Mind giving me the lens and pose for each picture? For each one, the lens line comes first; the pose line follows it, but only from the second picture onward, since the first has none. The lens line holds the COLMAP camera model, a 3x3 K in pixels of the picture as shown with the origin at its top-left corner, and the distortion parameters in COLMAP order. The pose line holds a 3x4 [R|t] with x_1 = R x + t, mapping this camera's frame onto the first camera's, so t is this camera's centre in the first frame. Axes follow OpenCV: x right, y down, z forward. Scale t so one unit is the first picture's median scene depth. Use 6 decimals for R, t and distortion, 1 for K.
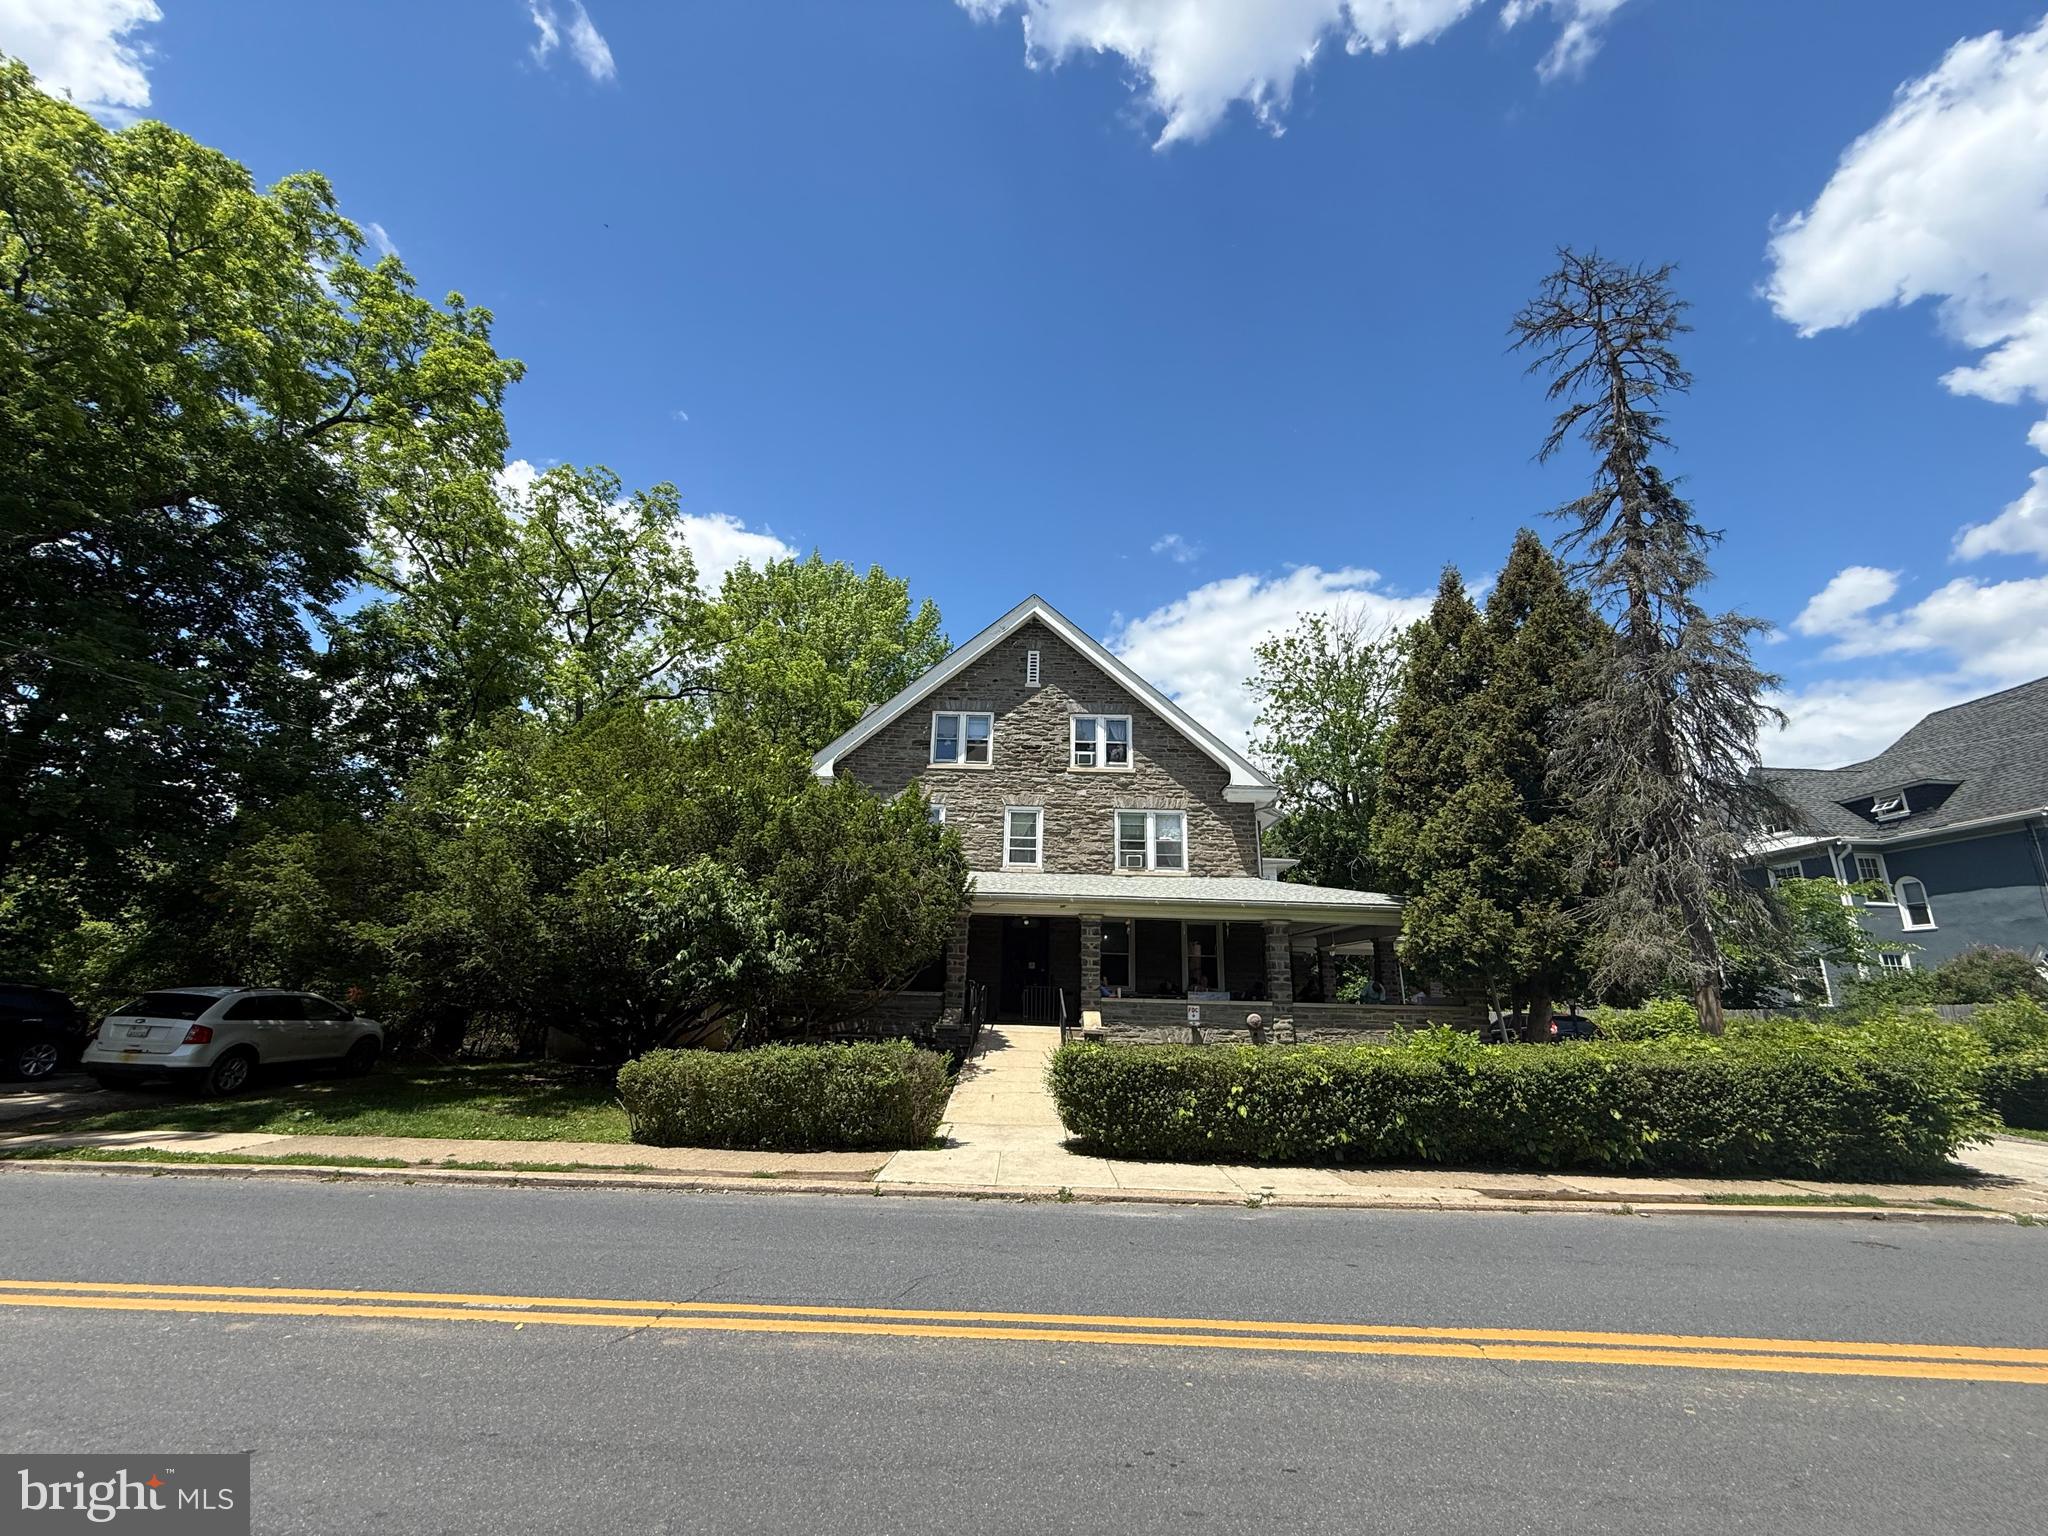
lens RADIAL K [[810.6, 0, 1014.6], [0, 810.6, 767.8], [0, 0, 1]] dist [0.000393, -0.000093]
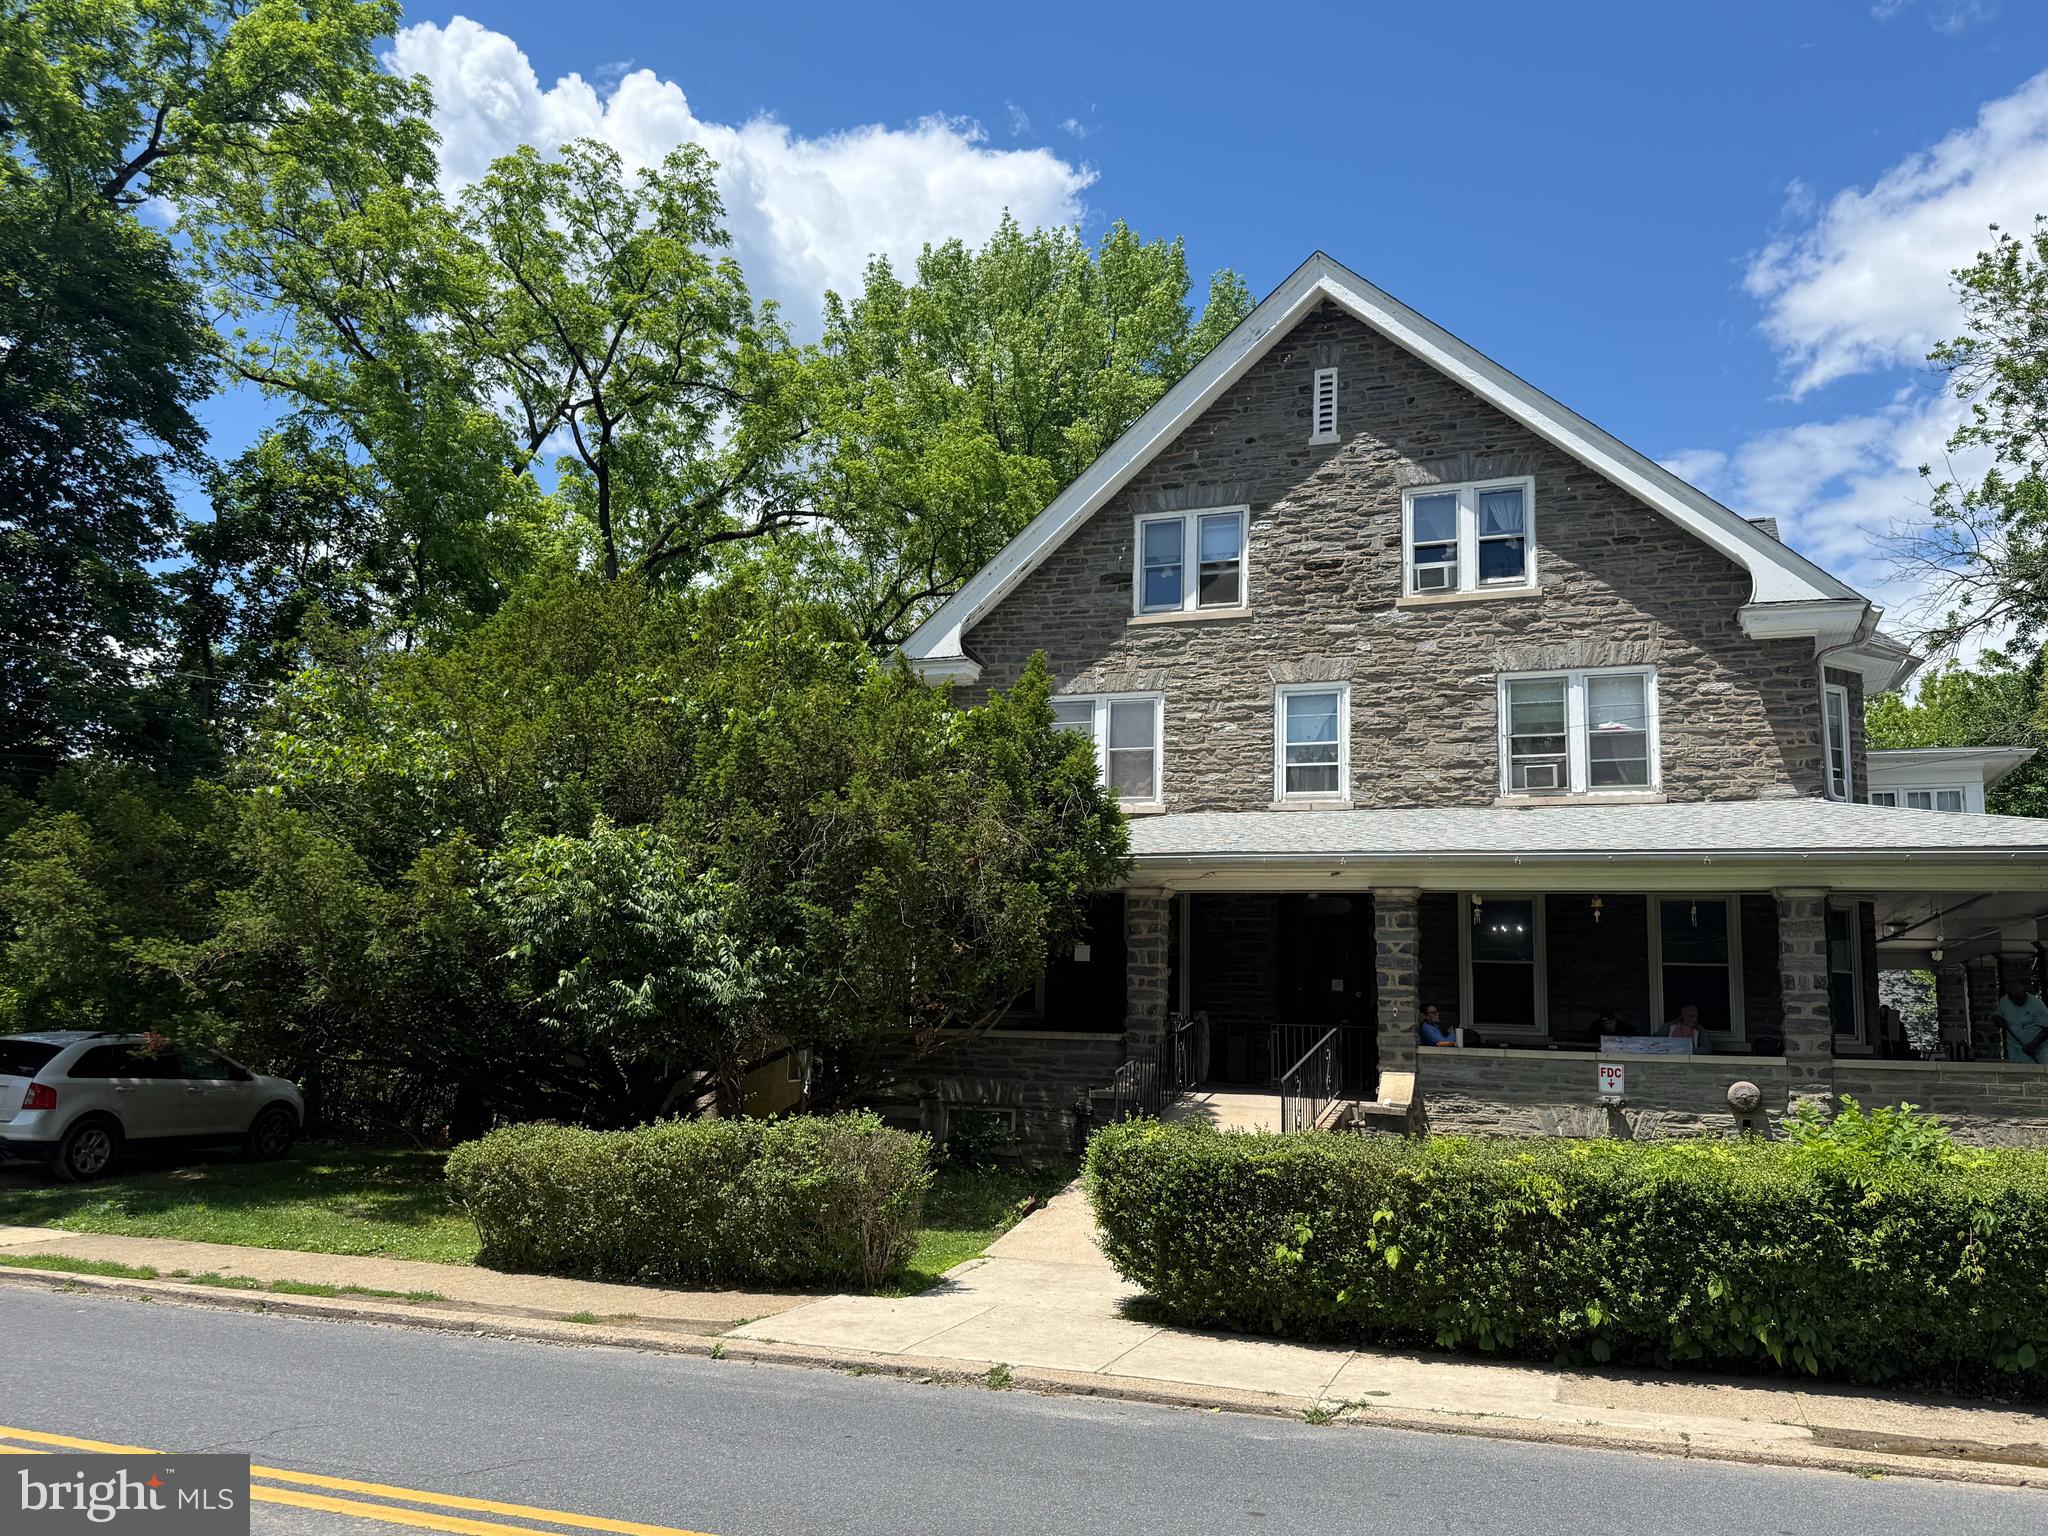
lens RADIAL K [[1561.0, 0, 1024.8], [0, 1561.0, 774.1], [0, 0, 1]] dist [0.177796, -0.332929]
pose [[0.942957, -0.055577, -0.328241, 0.213388], [0.089817, 0.991876, 0.090079, -0.001430], [0.320569, -0.114423, 0.940289, -0.008145]]
